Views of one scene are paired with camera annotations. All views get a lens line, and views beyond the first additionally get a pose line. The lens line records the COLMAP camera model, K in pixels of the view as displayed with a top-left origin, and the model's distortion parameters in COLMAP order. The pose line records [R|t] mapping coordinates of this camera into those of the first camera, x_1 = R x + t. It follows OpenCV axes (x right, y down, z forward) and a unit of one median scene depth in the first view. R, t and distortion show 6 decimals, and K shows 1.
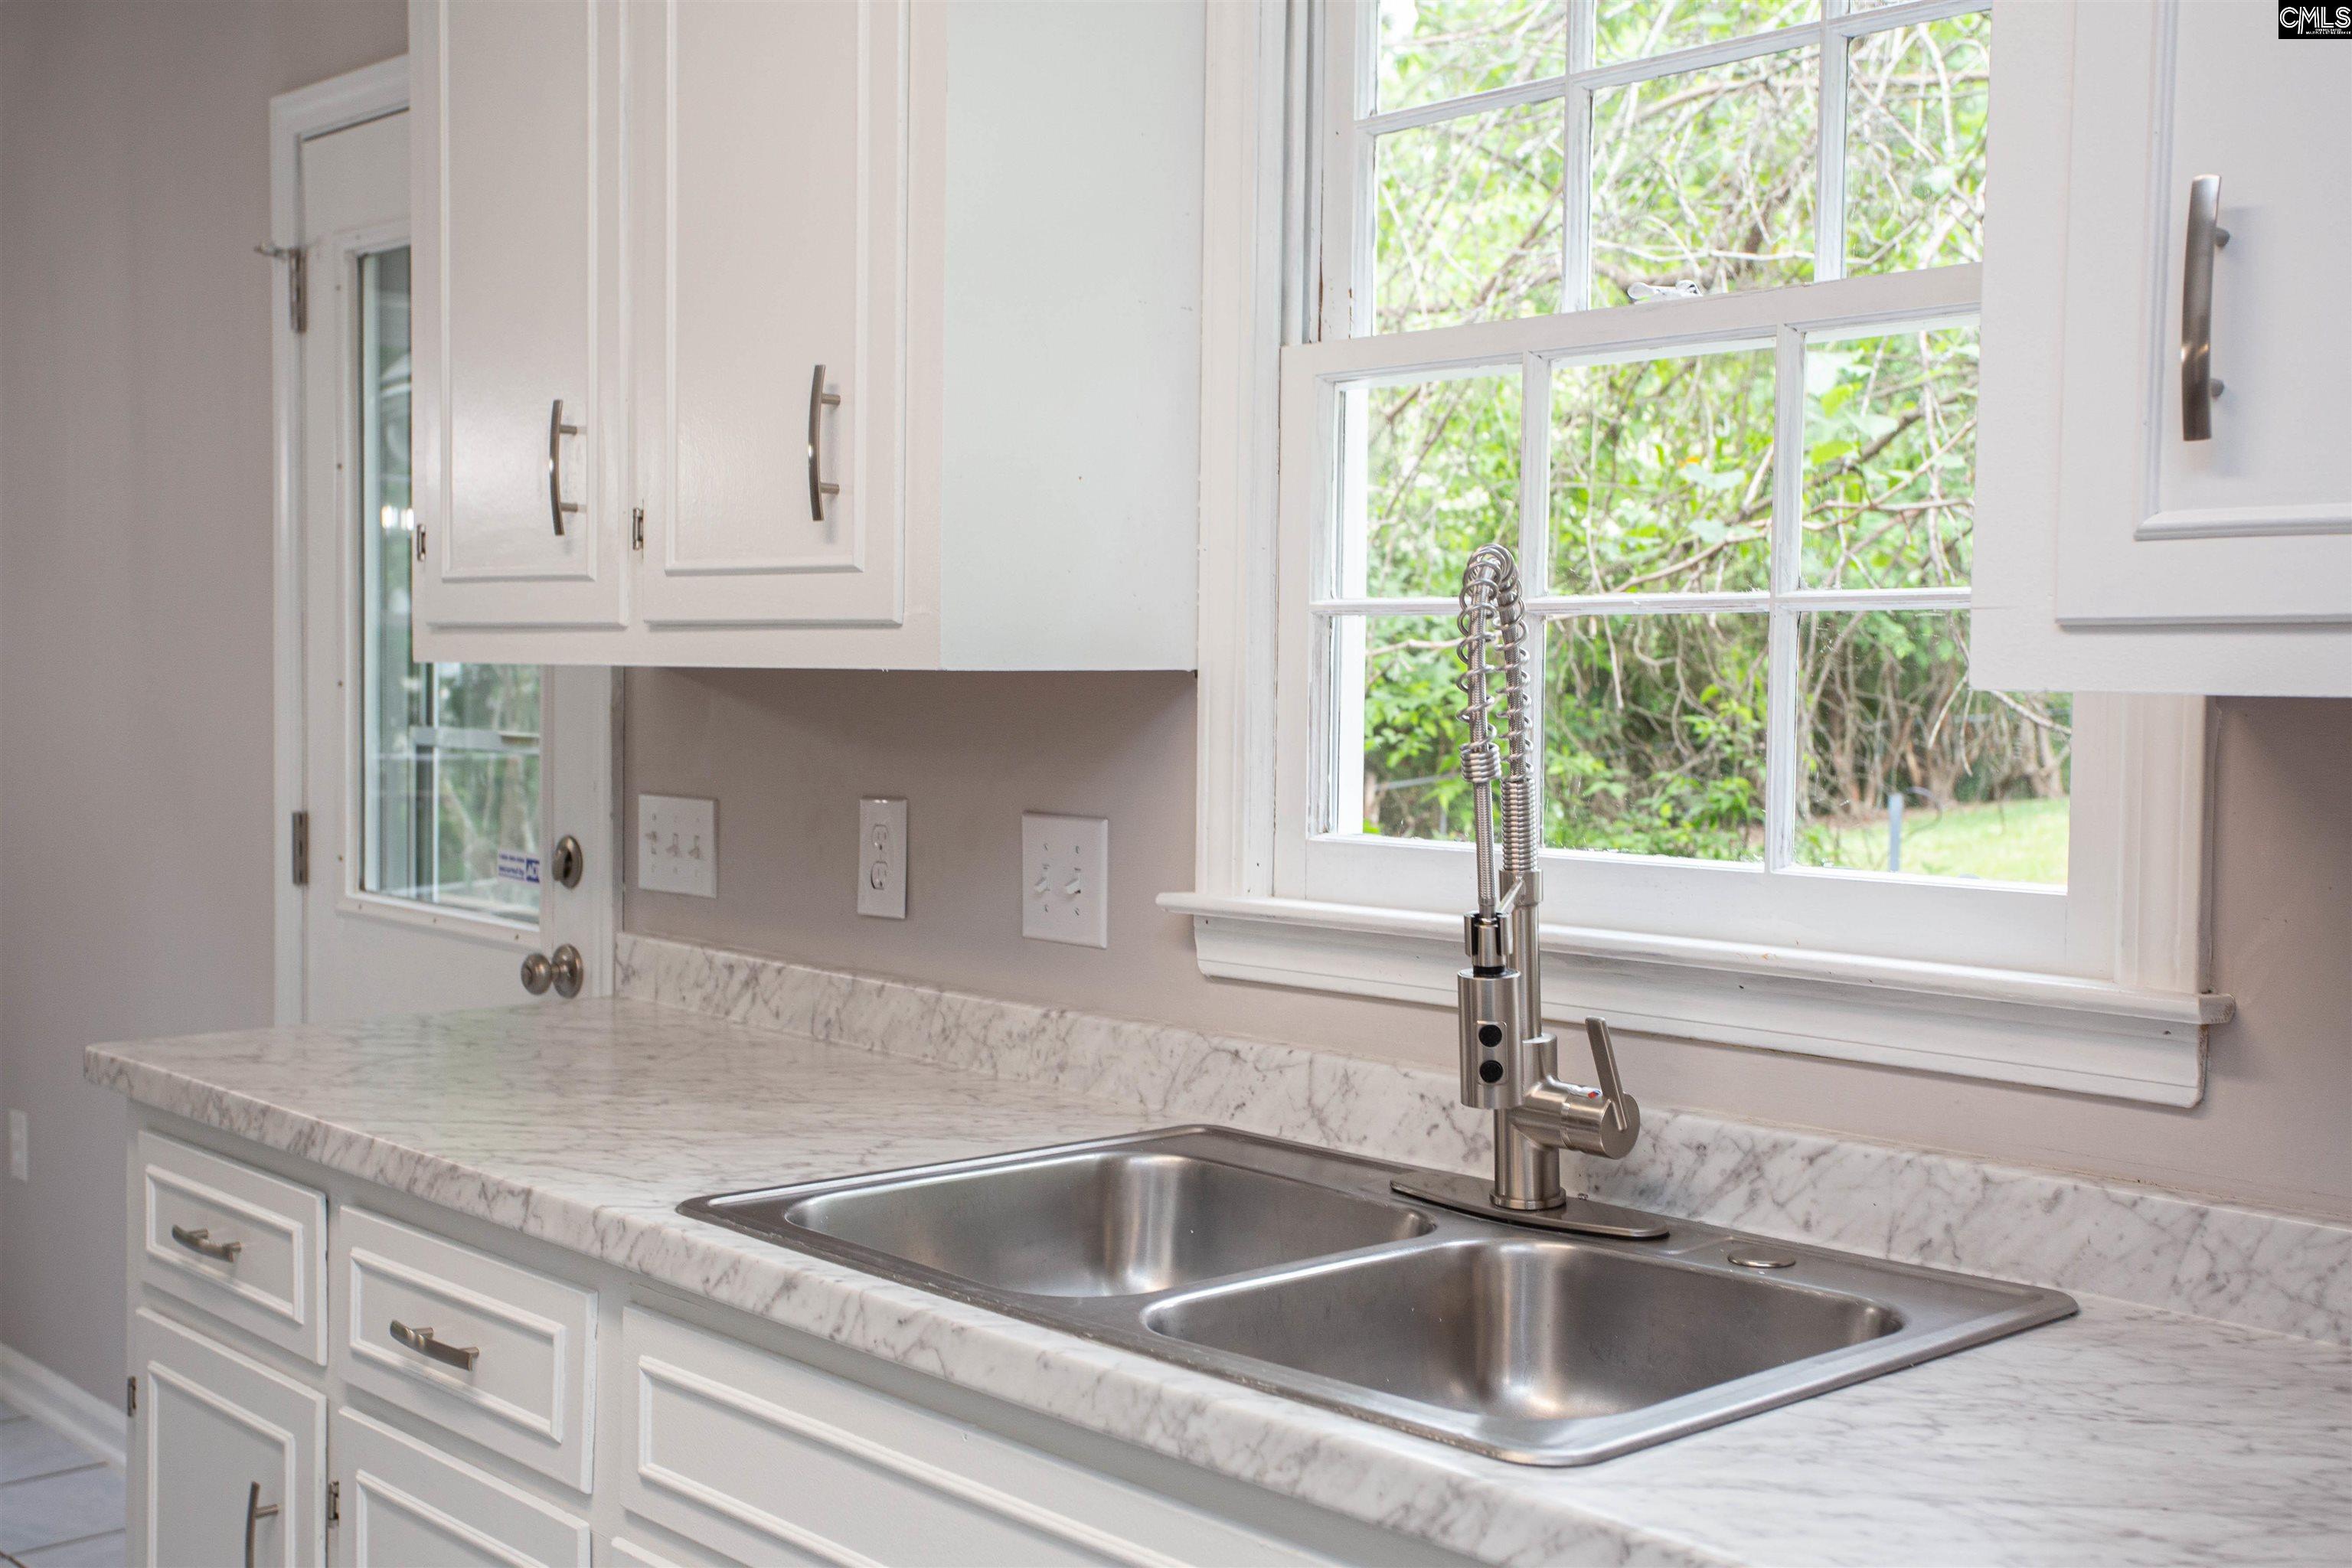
lens RADIAL K [[2631.0, 0, 1193.8], [0, 2631.0, 794.7], [0, 0, 1]] dist [0.022369, 0.000000]
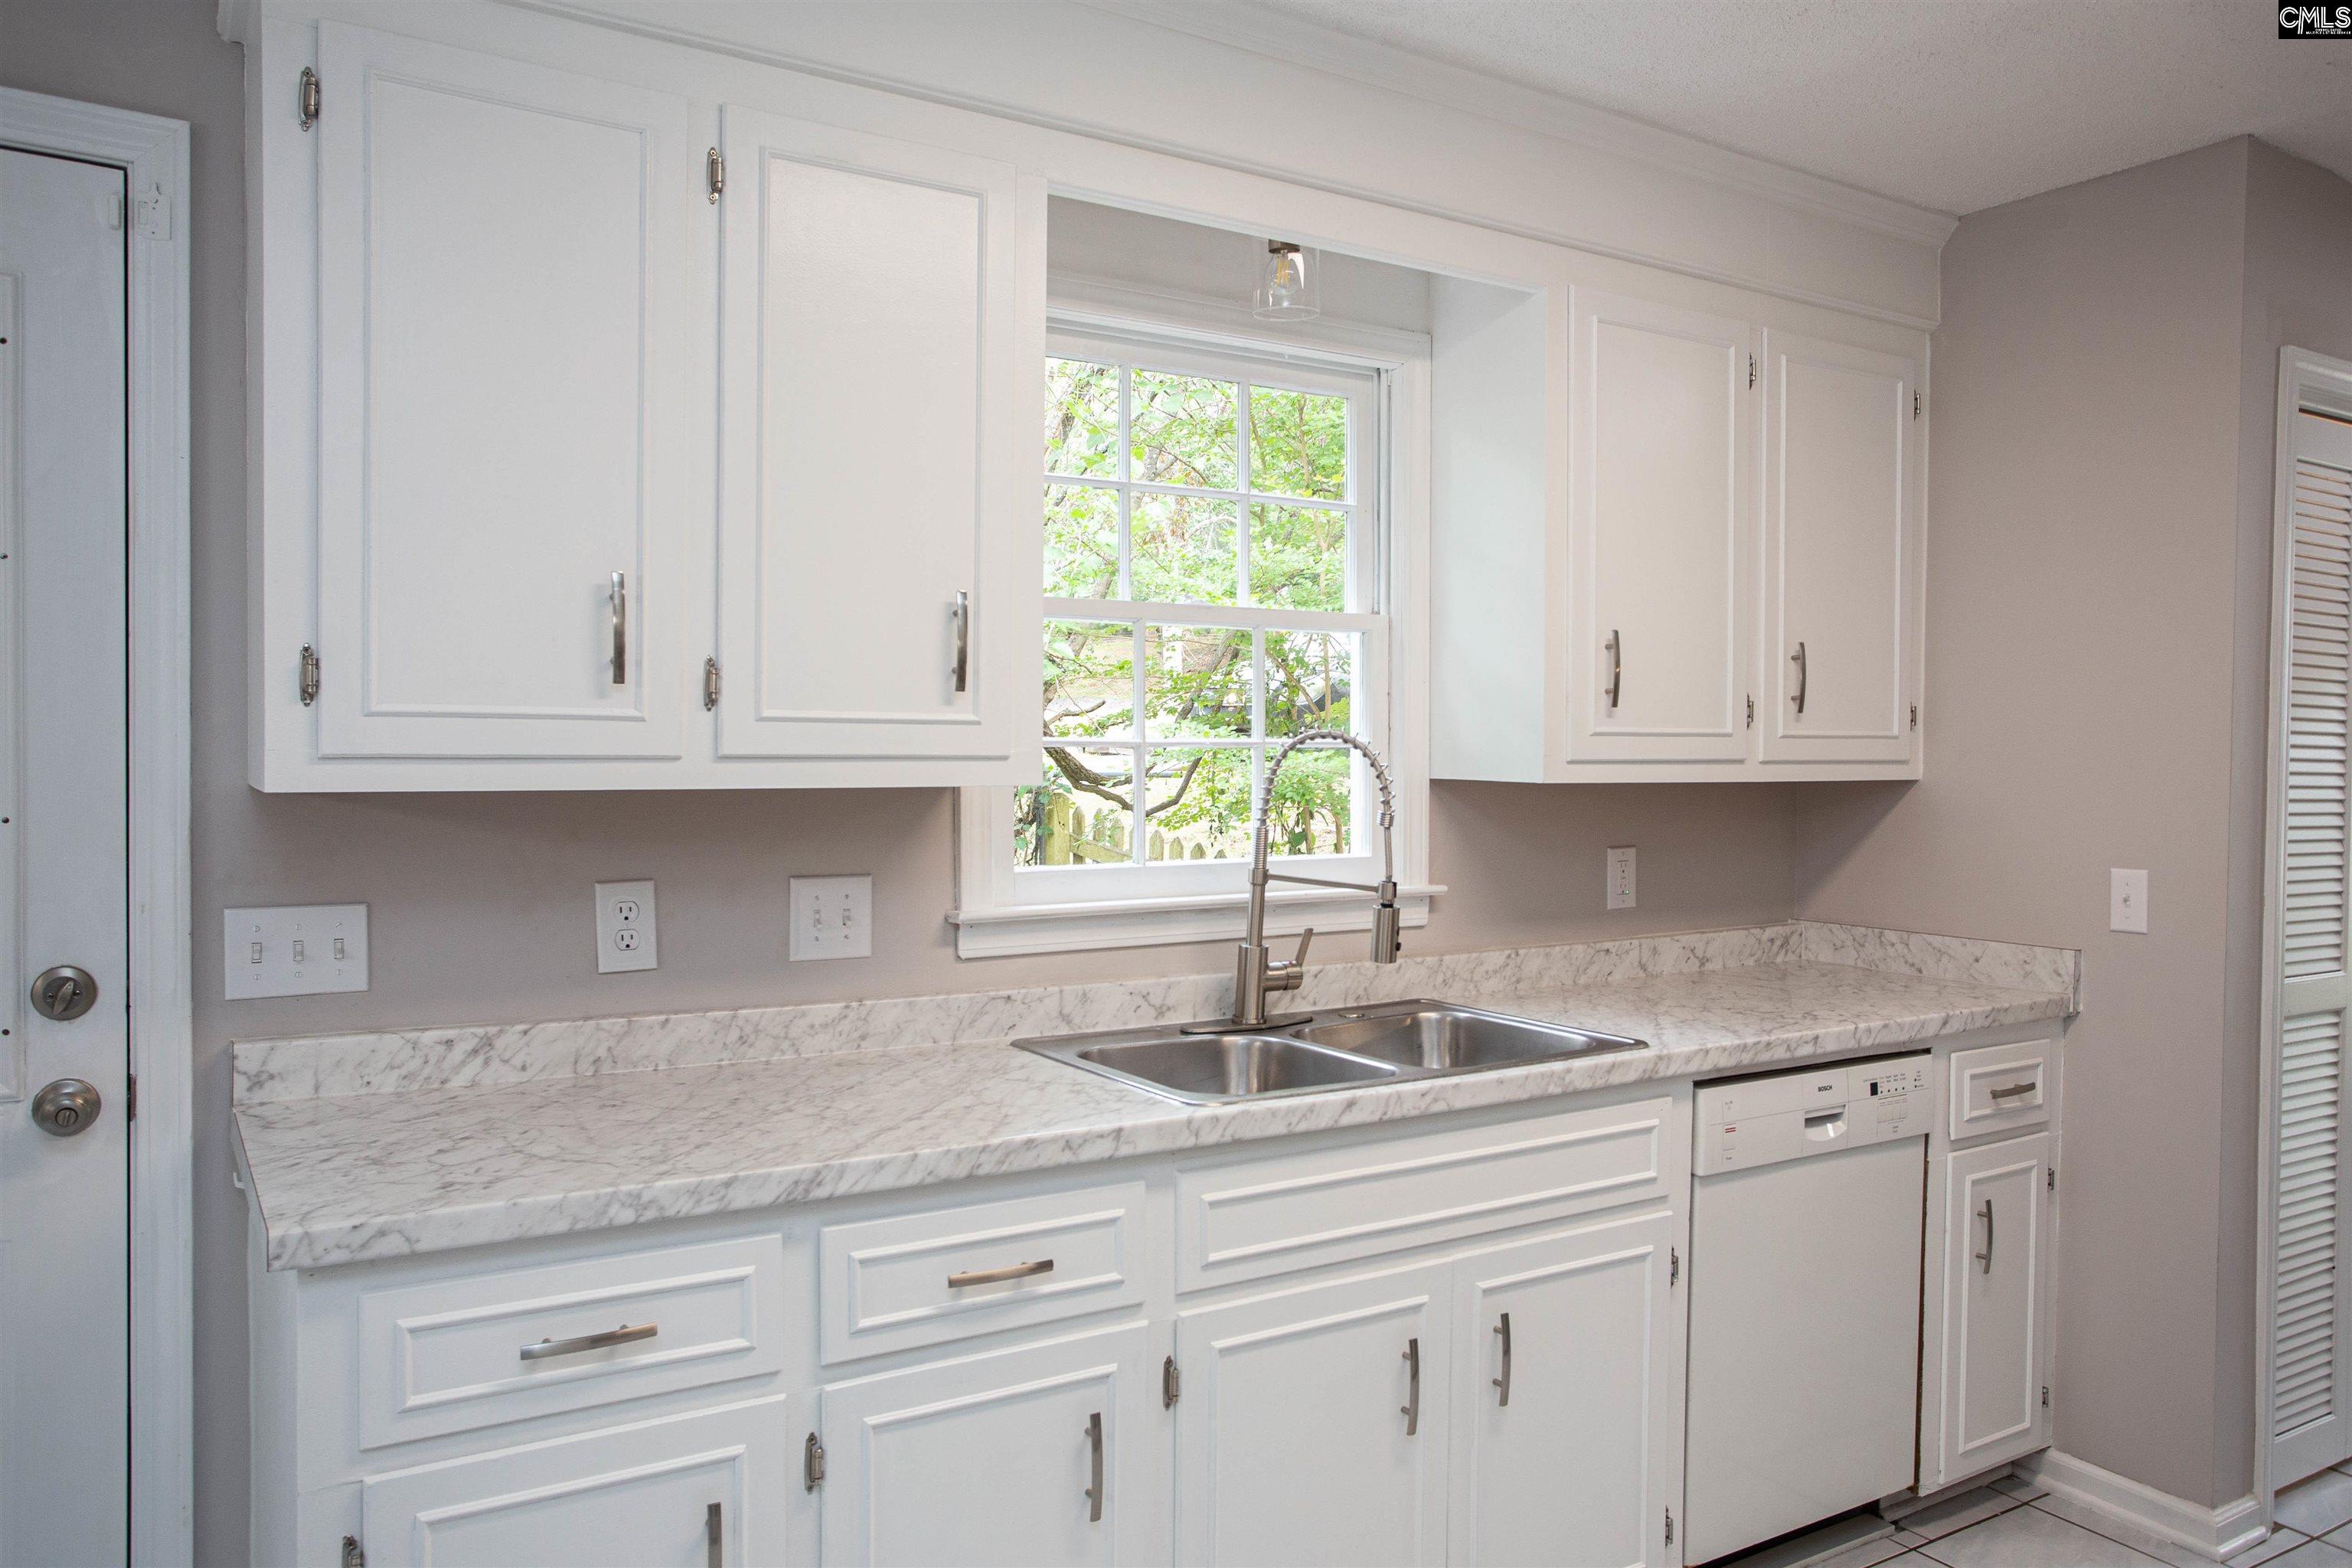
lens RADIAL K [[1688.9, 0, 1186.3], [0, 1688.9, 775.3], [0, 0, 1]] dist [-0.040442, 0.011686]
pose [[0.170375, -0.026967, 0.985010, -1.013022], [0.043969, 0.998838, 0.019740, -0.063245], [-0.984398, 0.039947, 0.171362, 0.649349]]
